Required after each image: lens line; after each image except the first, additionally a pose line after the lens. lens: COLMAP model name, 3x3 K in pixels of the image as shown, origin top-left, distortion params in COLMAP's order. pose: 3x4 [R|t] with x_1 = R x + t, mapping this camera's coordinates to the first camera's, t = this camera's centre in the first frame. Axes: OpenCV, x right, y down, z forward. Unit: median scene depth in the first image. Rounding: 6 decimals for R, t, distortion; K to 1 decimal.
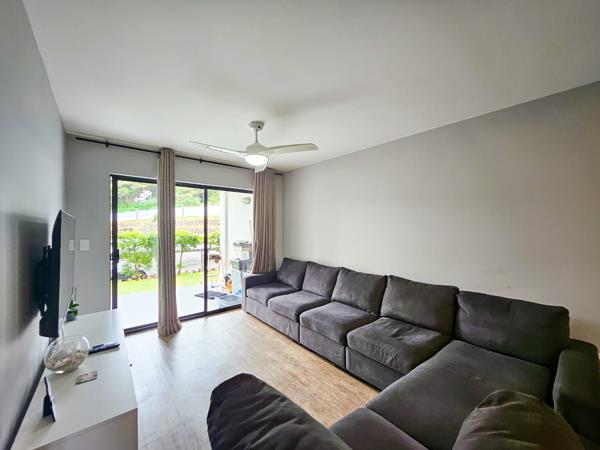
lens RADIAL K [[237.4, 0, 300.0], [0, 237.4, 225.0], [0, 0, 1]] dist [0.000443, -0.000039]
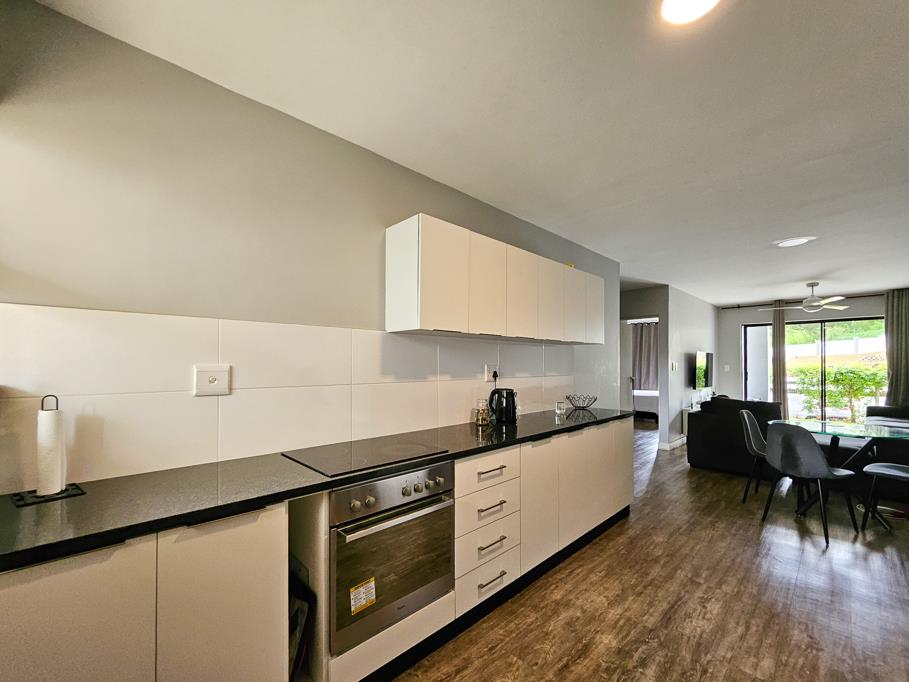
lens RADIAL K [[376.9, 0, 470.4], [0, 376.9, 361.0], [0, 0, 1]] dist [-0.000484, -0.000298]
pose [[0.084168, -0.010454, -0.996397, 1.235134], [0.011920, 0.999884, -0.009484, 0.025782], [0.996380, -0.011079, 0.084283, -0.813108]]
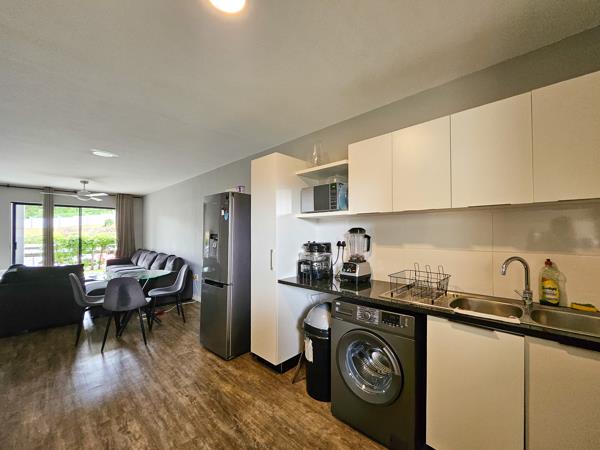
lens RADIAL K [[246.6, 0, 302.1], [0, 246.6, 230.1], [0, 0, 1]] dist [0.002983, 0.000538]
pose [[0.994461, -0.005005, 0.104983, 0.989149], [0.004718, 0.999984, 0.002981, 0.009694], [-0.104996, -0.002469, 0.994470, -0.916336]]
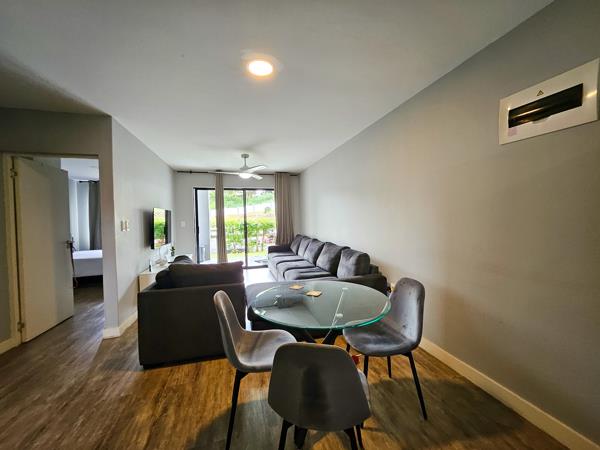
lens RADIAL K [[237.4, 0, 300.0], [0, 237.4, 225.0], [0, 0, 1]] dist [0.000443, -0.000039]
pose [[0.912010, -0.009466, -0.410058, 0.599315], [0.028332, 0.998800, 0.039957, 0.027649], [0.409187, -0.048059, 0.911184, -0.315657]]
